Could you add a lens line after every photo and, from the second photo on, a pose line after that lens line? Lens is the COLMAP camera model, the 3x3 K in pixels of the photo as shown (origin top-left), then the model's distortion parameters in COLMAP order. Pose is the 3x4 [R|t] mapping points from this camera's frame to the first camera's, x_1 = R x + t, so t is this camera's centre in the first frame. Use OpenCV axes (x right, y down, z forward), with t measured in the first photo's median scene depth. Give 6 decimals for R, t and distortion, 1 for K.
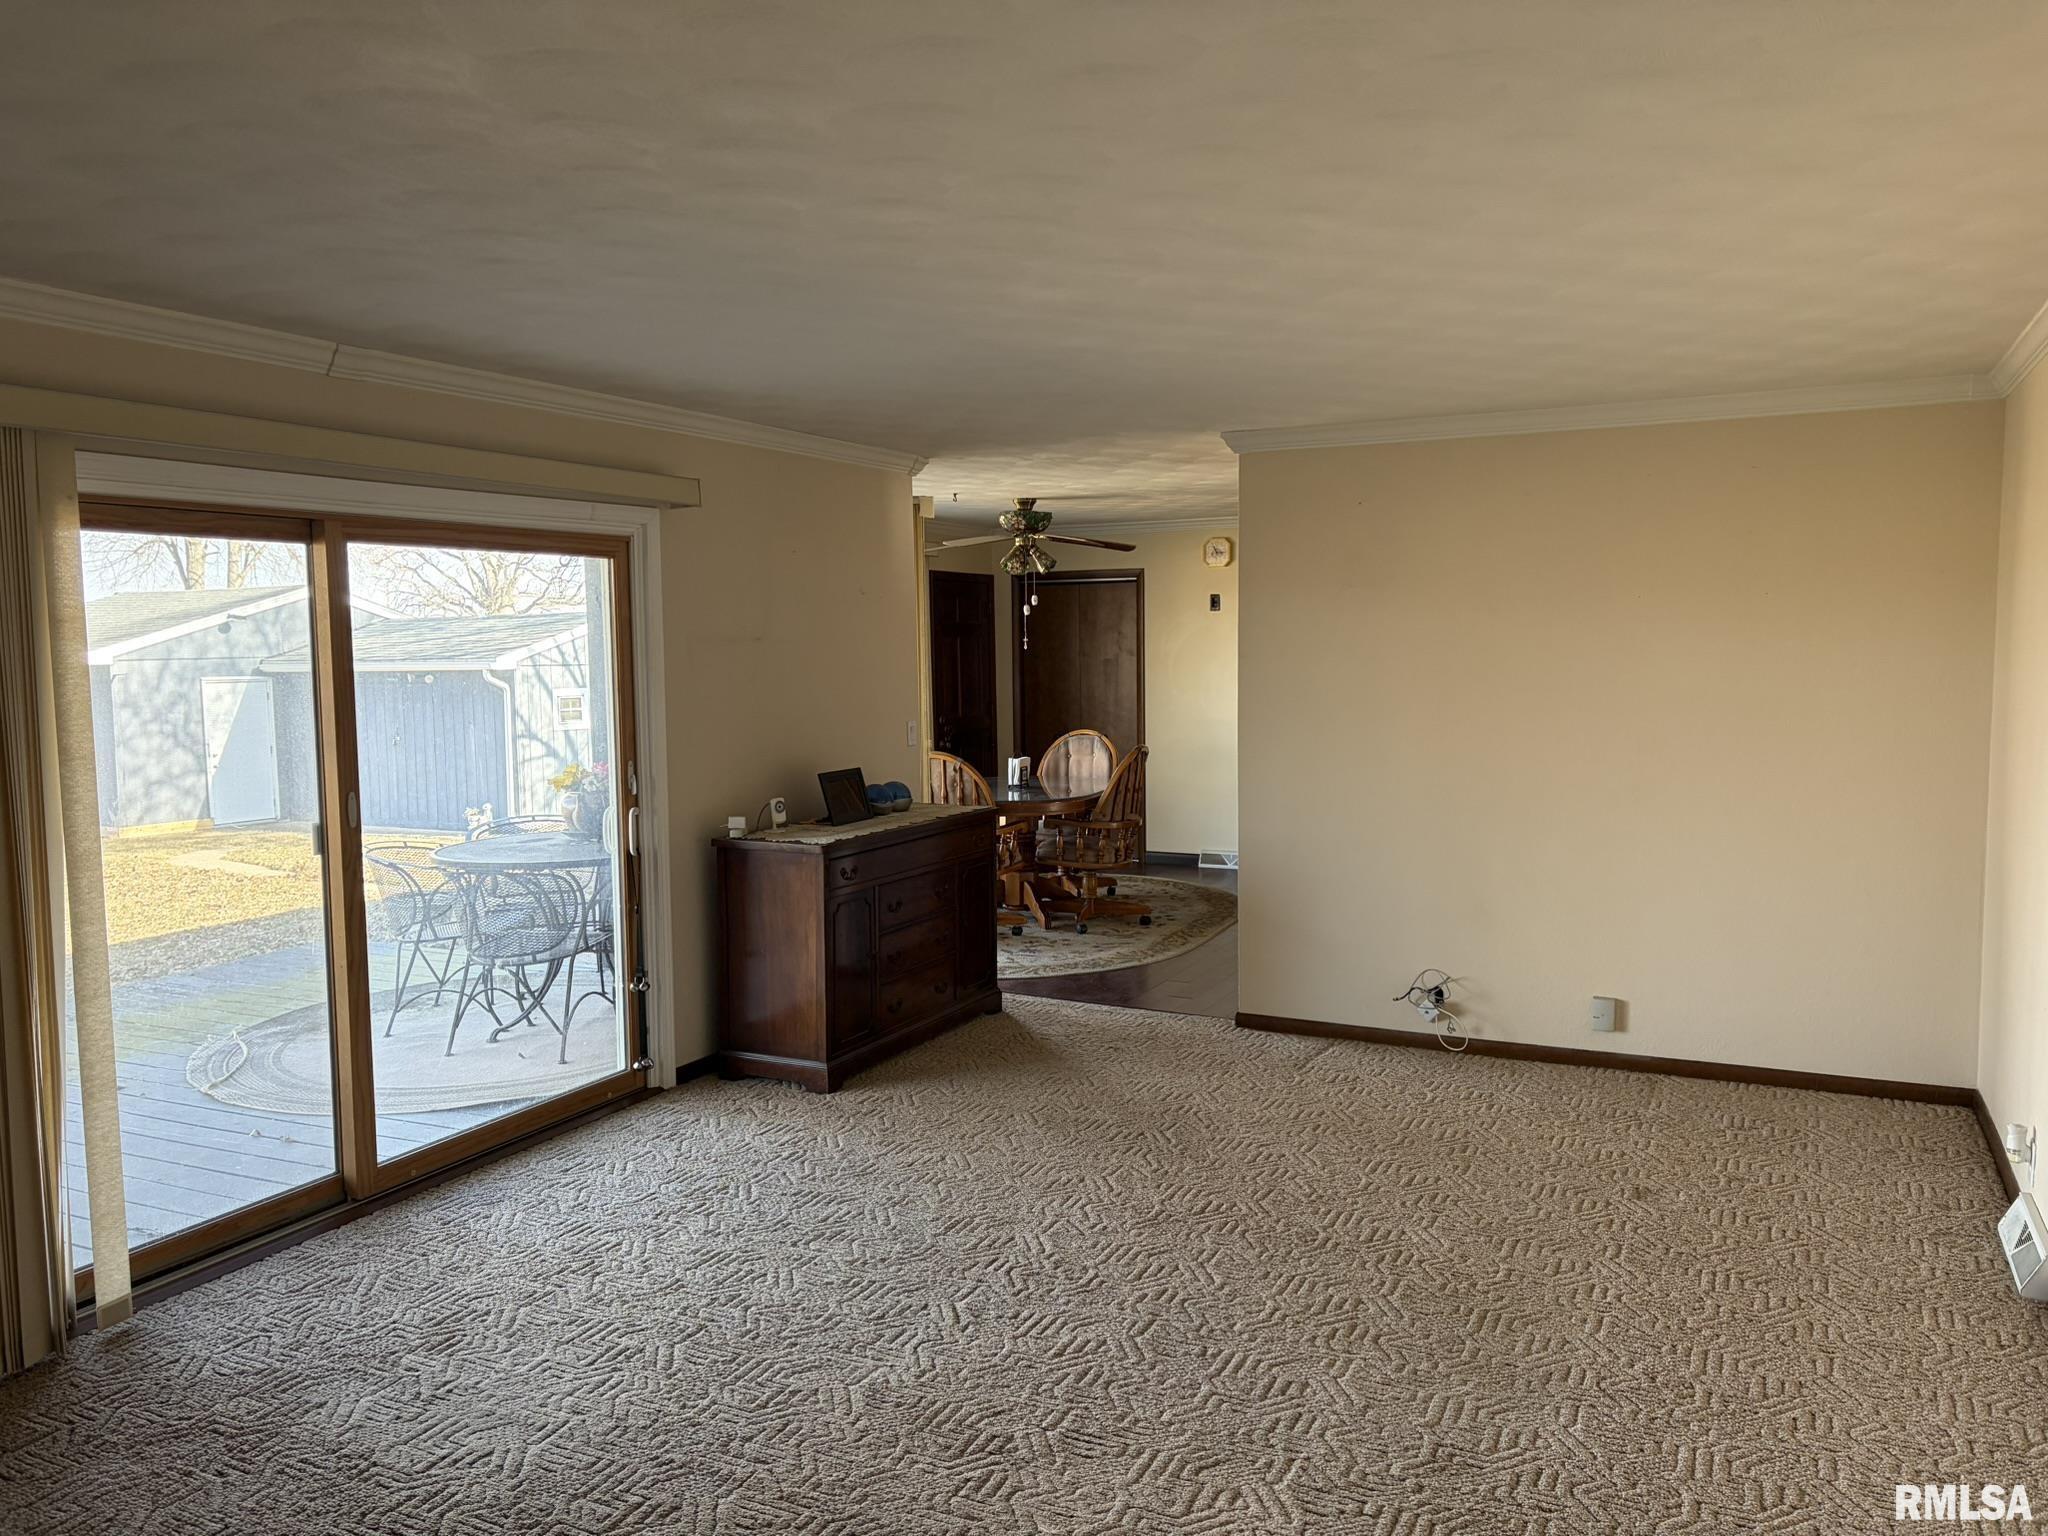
lens RADIAL K [[1552.8, 0, 1025.9], [0, 1552.8, 768.8], [0, 0, 1]] dist [0.016808, 0.000094]
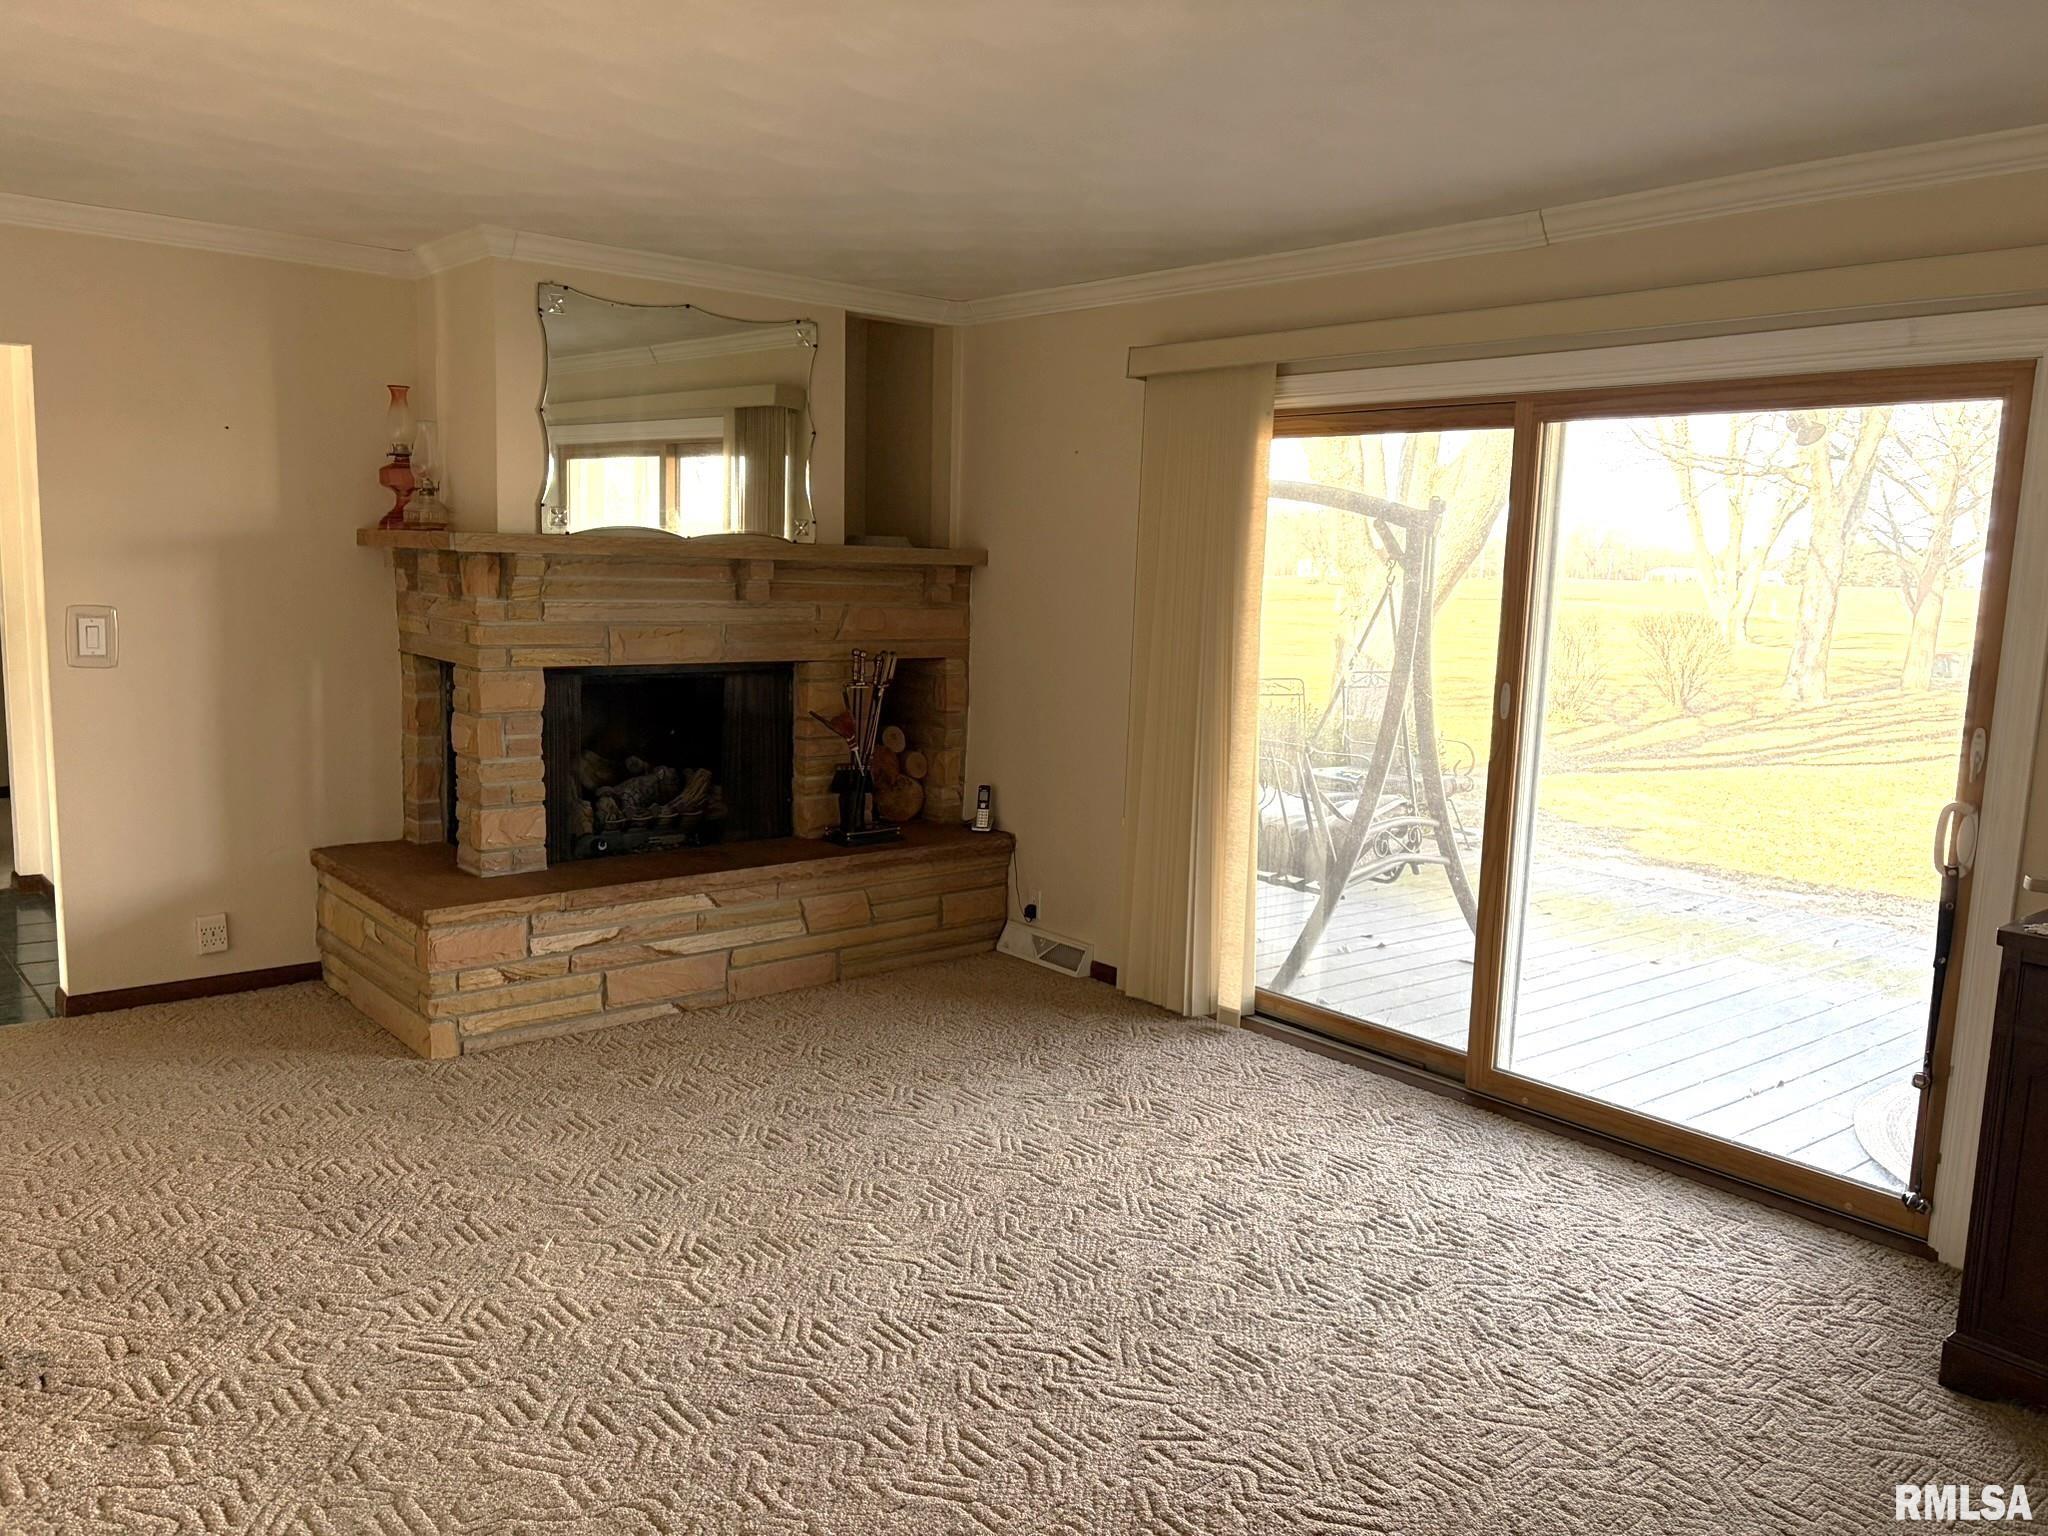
lens RADIAL K [[1552.8, 0, 1024.9], [0, 1552.8, 769.5], [0, 0, 1]] dist [0.016808, 0.000094]
pose [[-0.407677, 0.126621, -0.904304, 0.593934], [-0.100886, 0.978030, 0.182426, -0.081301], [0.907536, 0.165602, -0.385946, 1.141313]]
